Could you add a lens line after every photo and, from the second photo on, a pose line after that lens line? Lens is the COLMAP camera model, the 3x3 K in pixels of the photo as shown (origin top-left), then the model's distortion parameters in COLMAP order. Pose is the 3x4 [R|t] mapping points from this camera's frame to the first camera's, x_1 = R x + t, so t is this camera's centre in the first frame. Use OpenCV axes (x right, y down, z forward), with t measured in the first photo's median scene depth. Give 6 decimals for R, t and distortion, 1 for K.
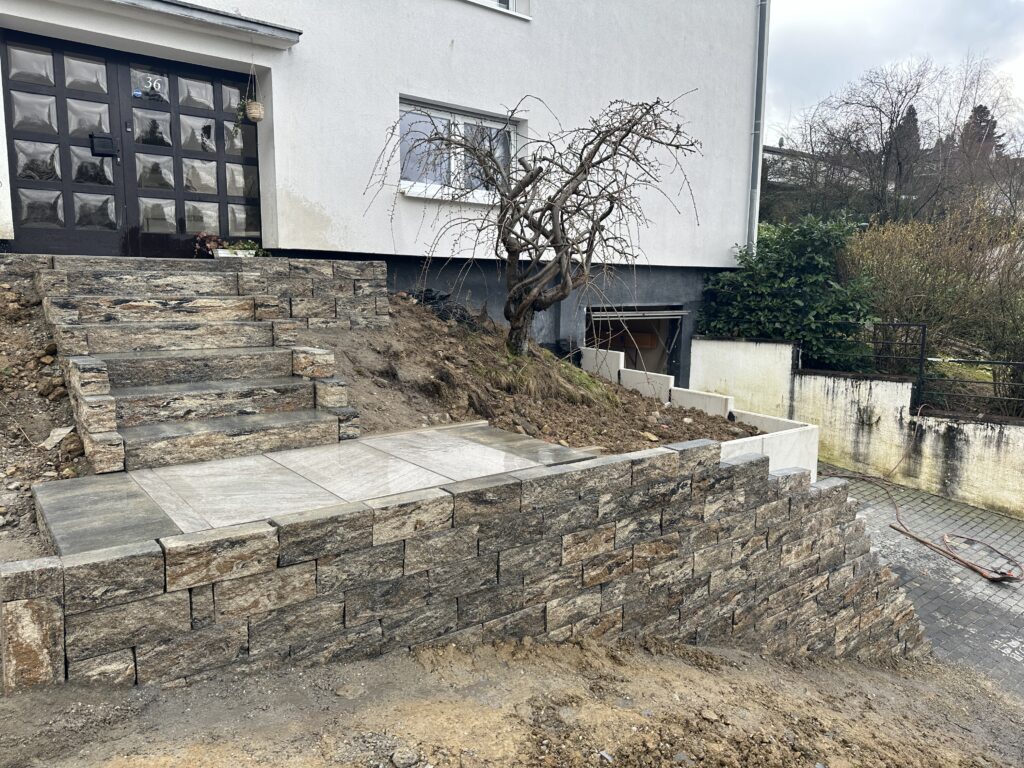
lens RADIAL K [[725.7, 0, 514.4], [0, 725.7, 382.0], [0, 0, 1]] dist [0.030412, -0.020738]
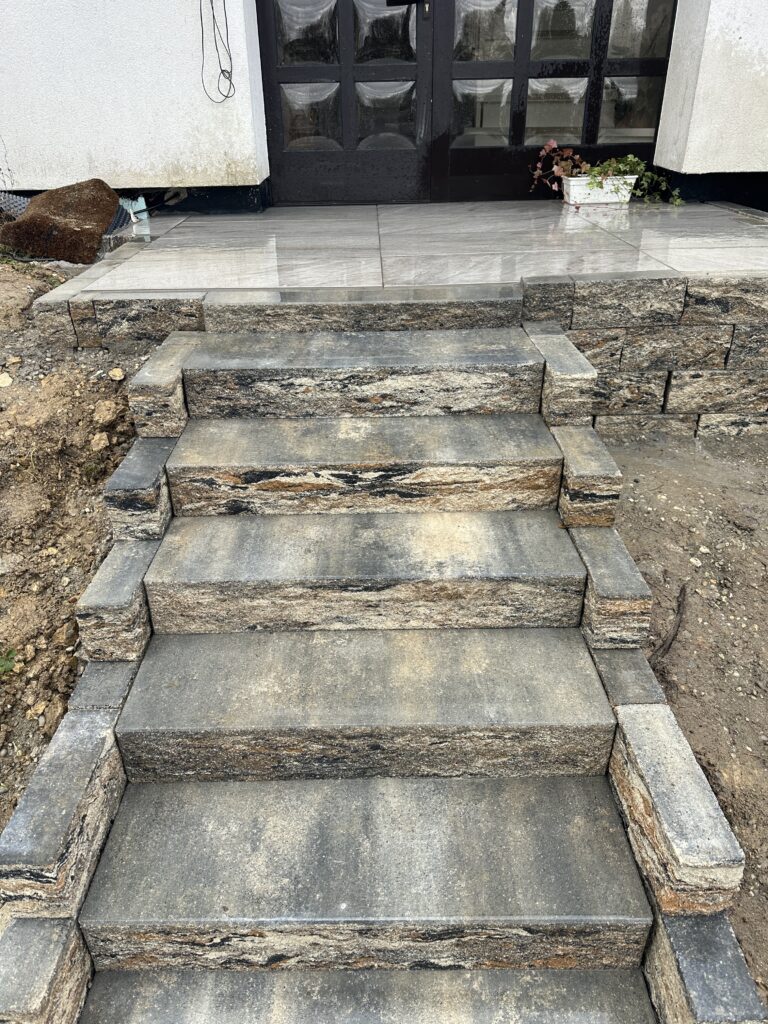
lens RADIAL K [[725.7, 0, 386.3], [0, 725.7, 515.2], [0, 0, 1]] dist [0.030412, -0.020738]
pose [[0.791298, 0.287852, -0.539433, -0.229390], [-0.065386, 0.917027, 0.393428, -0.251770], [0.607924, -0.276047, 0.744464, 0.689755]]
